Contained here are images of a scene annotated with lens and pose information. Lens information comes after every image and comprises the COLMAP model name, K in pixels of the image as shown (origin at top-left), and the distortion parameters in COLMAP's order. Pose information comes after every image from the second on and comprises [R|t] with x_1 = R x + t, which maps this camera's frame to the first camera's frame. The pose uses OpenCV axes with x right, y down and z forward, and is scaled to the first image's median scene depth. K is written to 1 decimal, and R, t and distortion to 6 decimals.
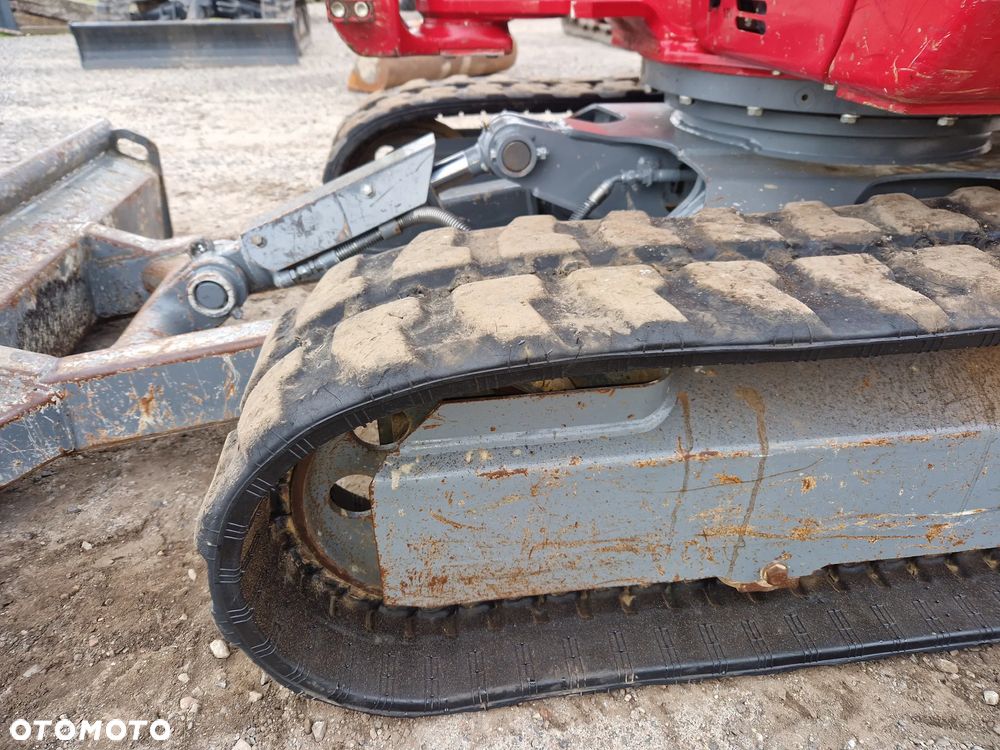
lens RADIAL K [[661.1, 0, 498.4], [0, 661.1, 369.6], [0, 0, 1]] dist [0.072563, -0.053245]
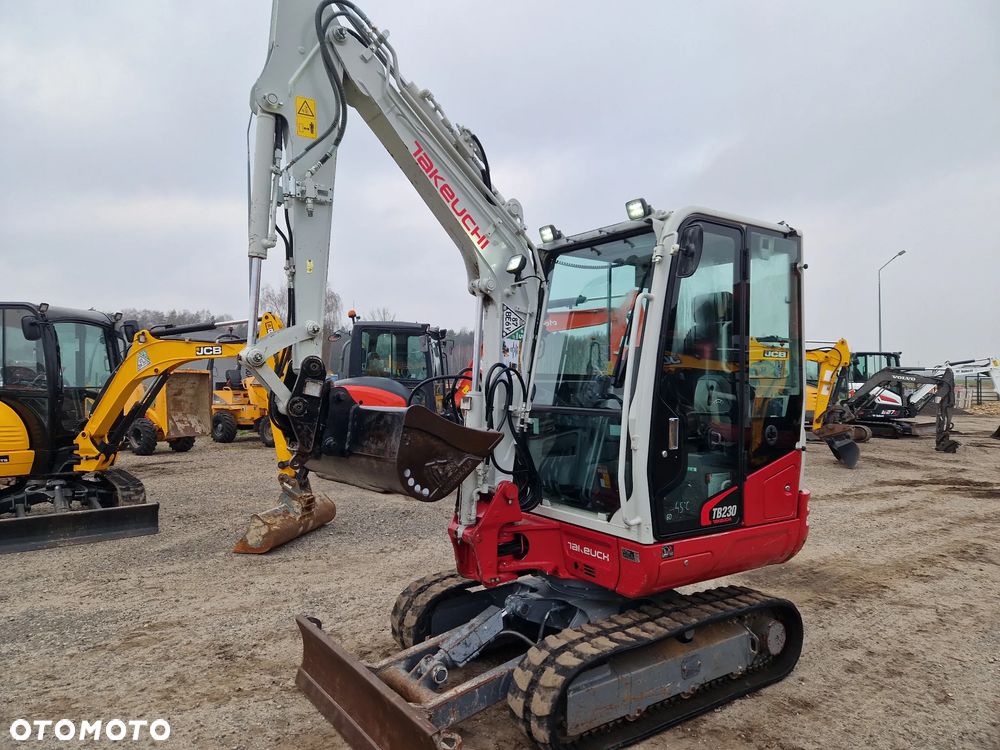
lens RADIAL K [[640.4, 0, 500.0], [0, 640.4, 375.0], [0, 0, 1]] dist [0.003271, -0.000623]
pose [[0.886071, 0.012403, 0.463383, -2.353111], [0.235417, 0.849092, -0.472887, 0.235555], [-0.399320, 0.528100, 0.749436, -2.886699]]
